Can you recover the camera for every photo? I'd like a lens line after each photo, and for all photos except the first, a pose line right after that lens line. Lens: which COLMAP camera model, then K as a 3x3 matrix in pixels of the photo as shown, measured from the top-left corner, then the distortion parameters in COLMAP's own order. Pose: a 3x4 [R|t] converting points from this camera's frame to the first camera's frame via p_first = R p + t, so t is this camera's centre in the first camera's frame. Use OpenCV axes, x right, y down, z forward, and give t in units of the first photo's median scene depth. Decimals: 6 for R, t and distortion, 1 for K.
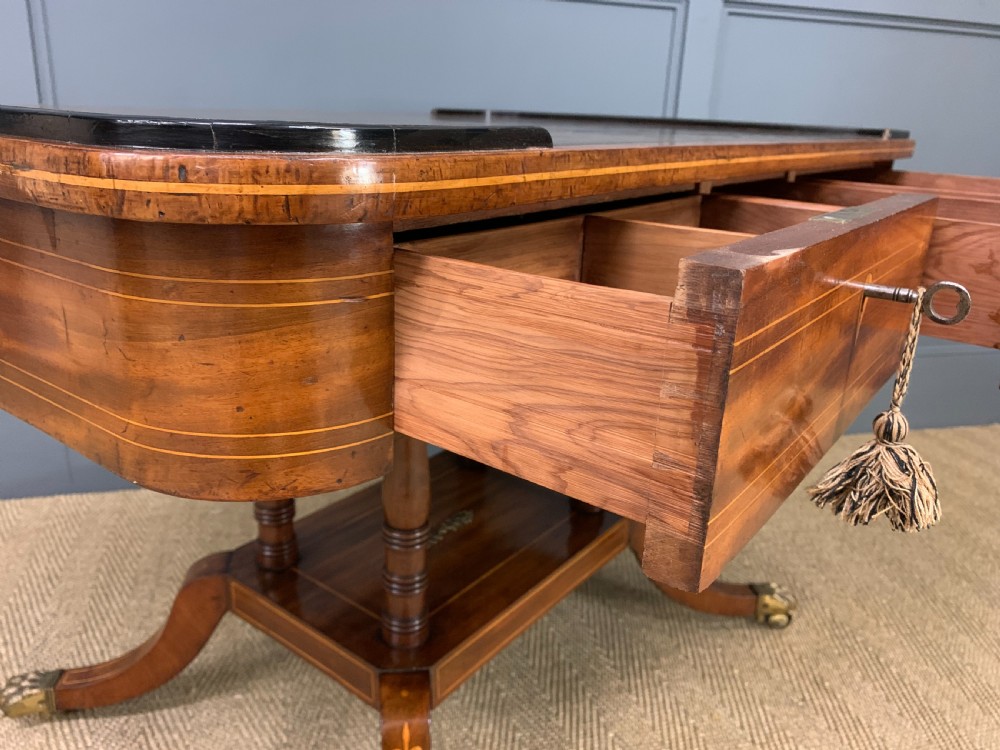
lens RADIAL K [[778.5, 0, 491.7], [0, 778.5, 368.0], [0, 0, 1]] dist [-0.001689, 0.002050]
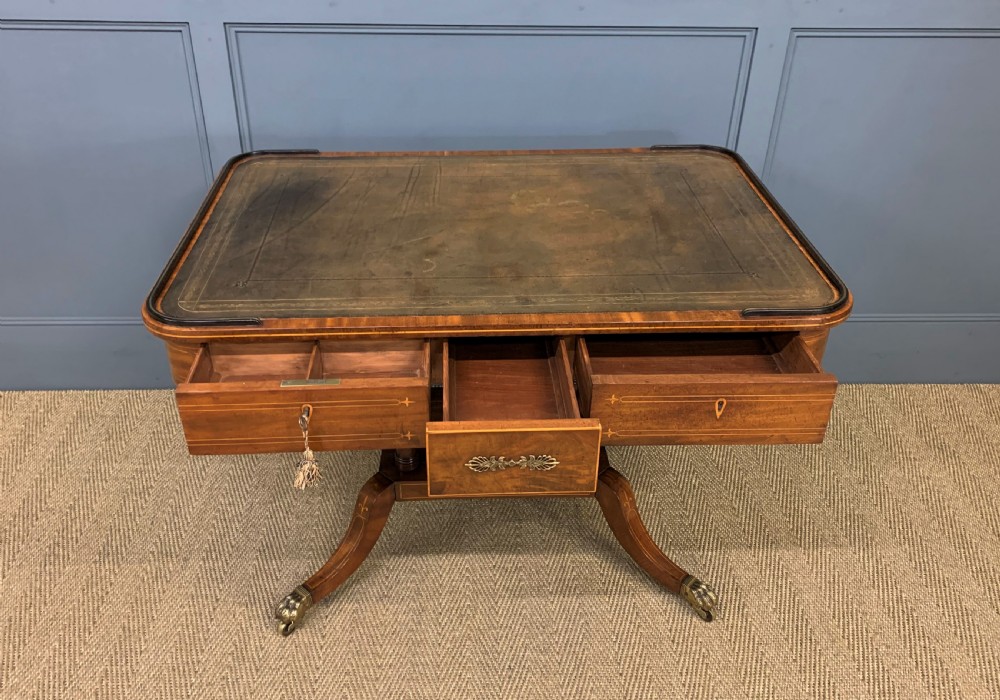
lens RADIAL K [[860.5, 0, 491.8], [0, 860.5, 316.7], [0, 0, 1]] dist [0.016840, 0.000332]
pose [[0.973575, 0.093792, -0.208219, 0.274112], [-0.047053, 0.974590, 0.219000, -0.494662], [0.223468, -0.203415, 0.953249, -0.571855]]
